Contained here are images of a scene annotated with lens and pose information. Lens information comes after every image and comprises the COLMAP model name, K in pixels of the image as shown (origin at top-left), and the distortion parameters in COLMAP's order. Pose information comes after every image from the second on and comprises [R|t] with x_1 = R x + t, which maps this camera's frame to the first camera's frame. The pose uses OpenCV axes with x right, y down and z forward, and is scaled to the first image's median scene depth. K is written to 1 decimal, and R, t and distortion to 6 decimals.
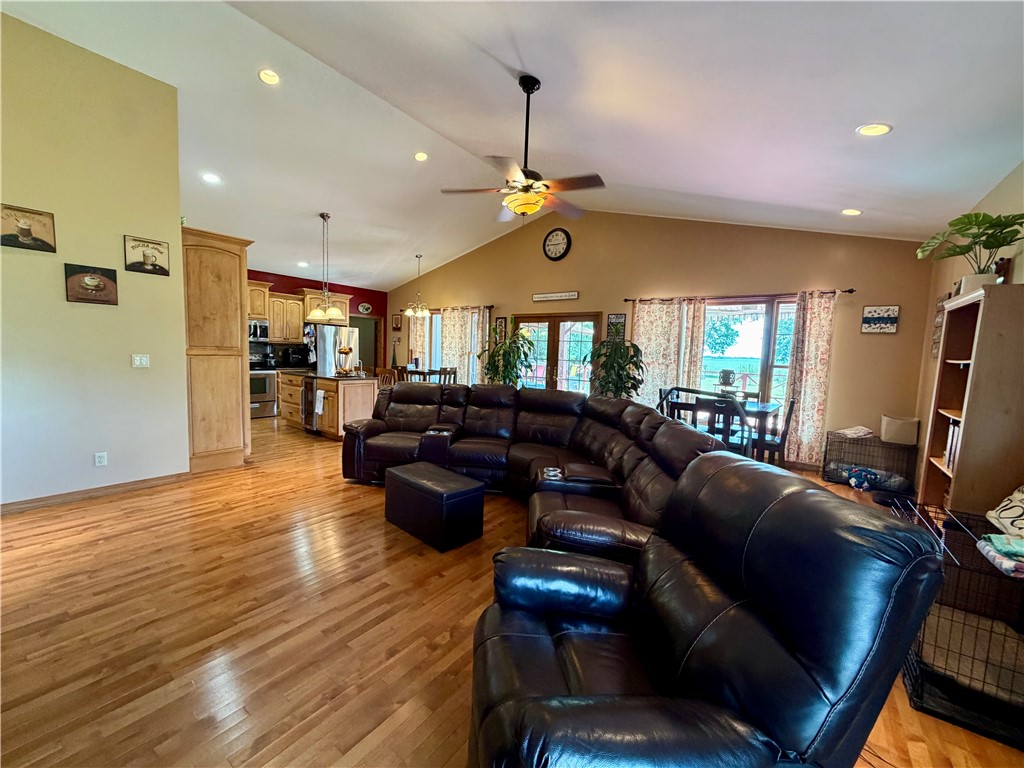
lens RADIAL K [[407.6, 0, 509.8], [0, 407.6, 381.7], [0, 0, 1]] dist [0.000002, 0.000035]
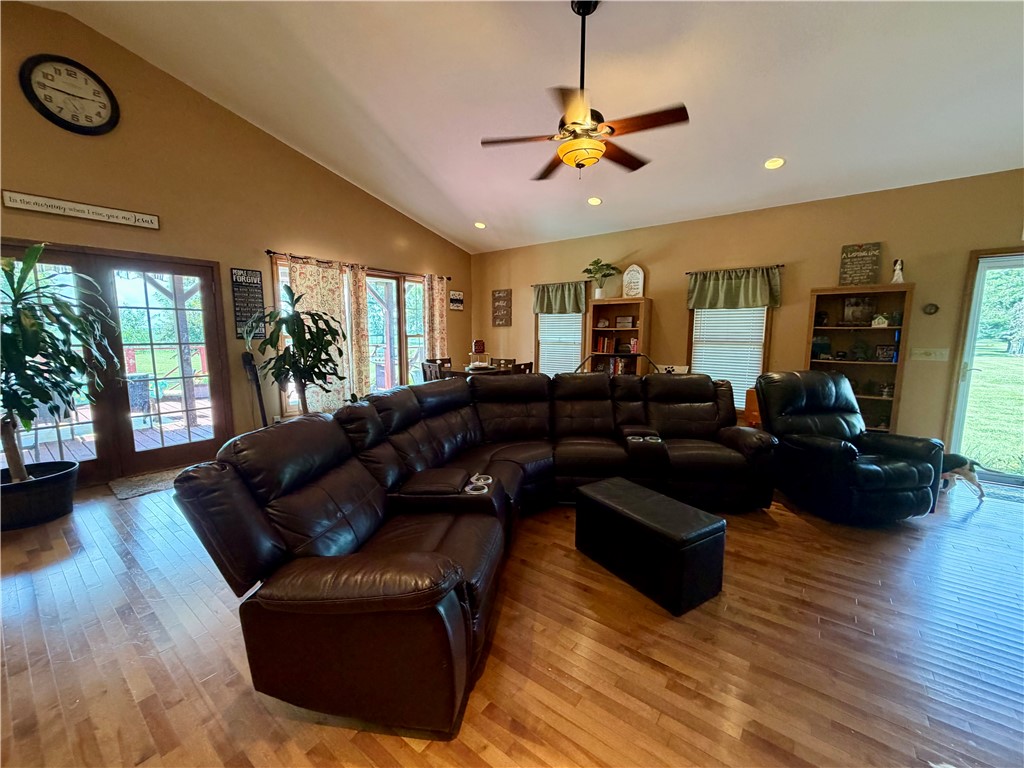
lens RADIAL K [[407.6, 0, 509.8], [0, 407.6, 381.7], [0, 0, 1]] dist [0.000002, 0.000035]
pose [[0.022441, -0.149602, 0.988492, -0.572086], [0.084528, 0.985484, 0.147228, -0.063864], [-0.996168, 0.080251, 0.034760, 0.769236]]
